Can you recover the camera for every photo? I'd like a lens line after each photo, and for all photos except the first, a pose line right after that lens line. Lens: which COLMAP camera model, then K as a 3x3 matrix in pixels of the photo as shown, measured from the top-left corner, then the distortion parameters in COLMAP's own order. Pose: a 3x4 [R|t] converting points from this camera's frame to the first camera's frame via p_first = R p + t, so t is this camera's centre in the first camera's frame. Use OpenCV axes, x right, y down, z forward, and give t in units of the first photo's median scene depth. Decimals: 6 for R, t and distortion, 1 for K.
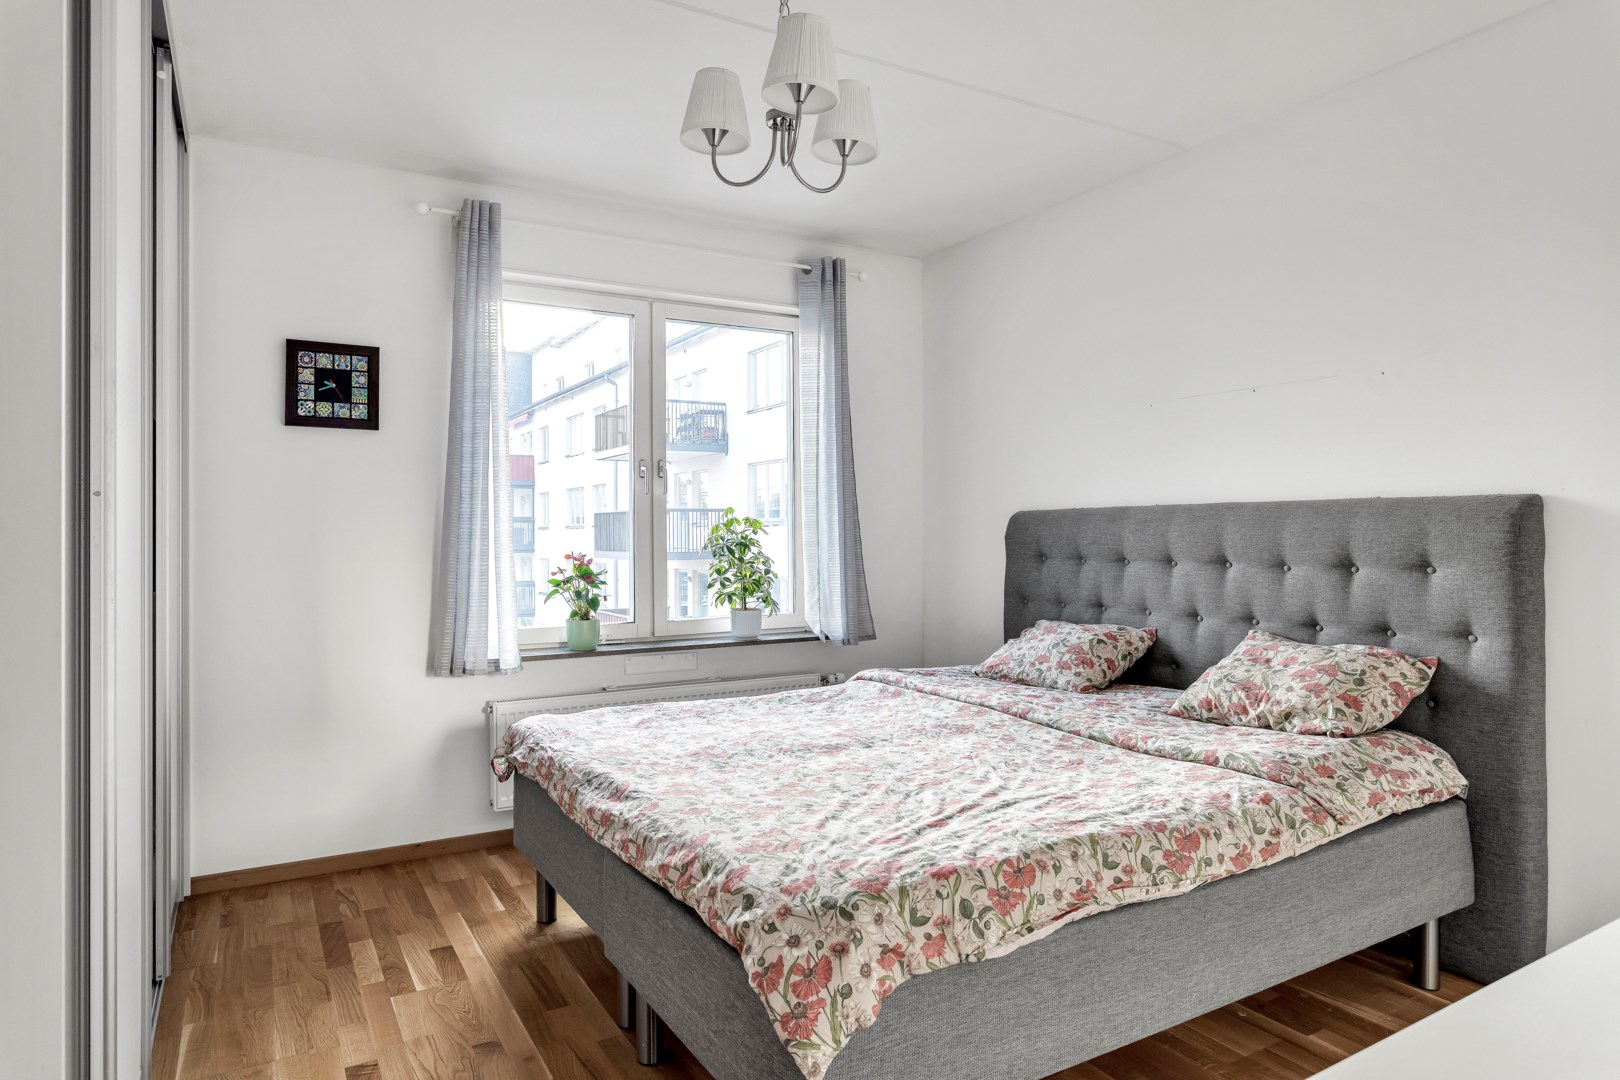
lens RADIAL K [[977.0, 0, 802.7], [0, 977.0, 524.7], [0, 0, 1]] dist [0.000459, 0.000729]
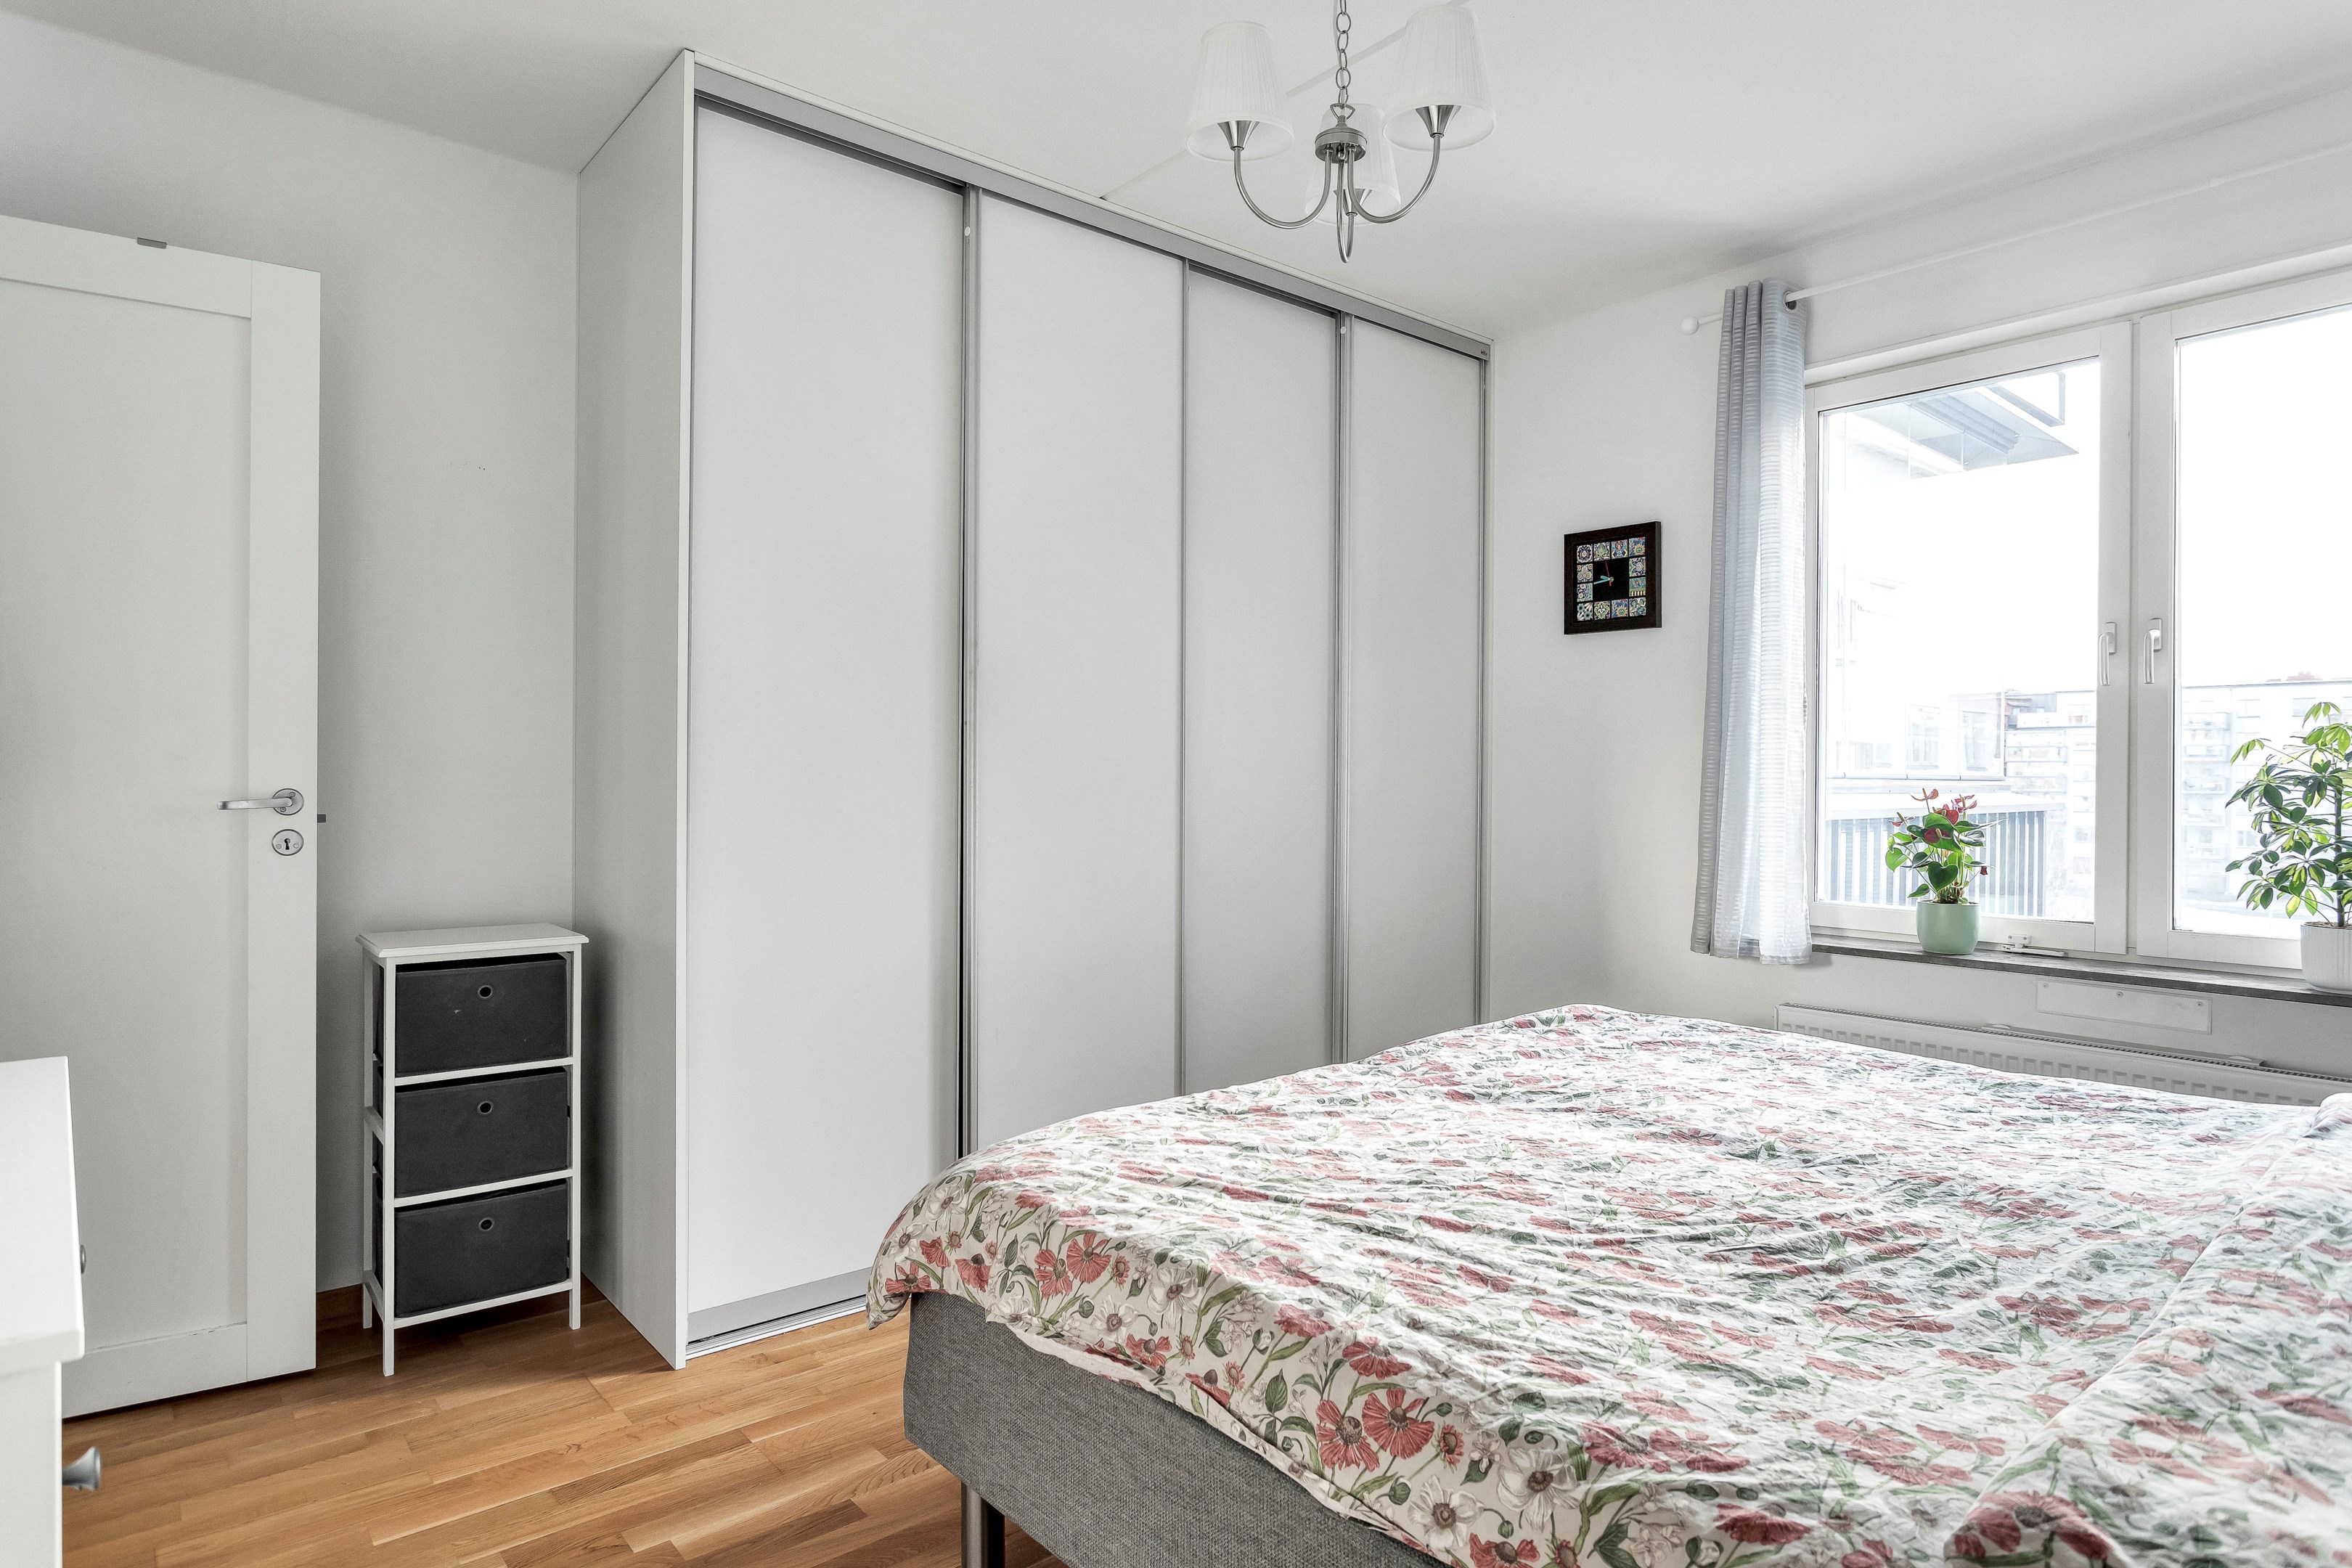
lens RADIAL K [[1297.3, 0, 1170.8], [0, 1297.3, 777.2], [0, 0, 1]] dist [-0.028207, 0.000562]
pose [[0.162225, 0.007106, -0.986728, 0.544568], [0.000164, 0.999974, 0.007228, 0.016607], [0.986754, -0.001334, 0.162220, 0.465049]]
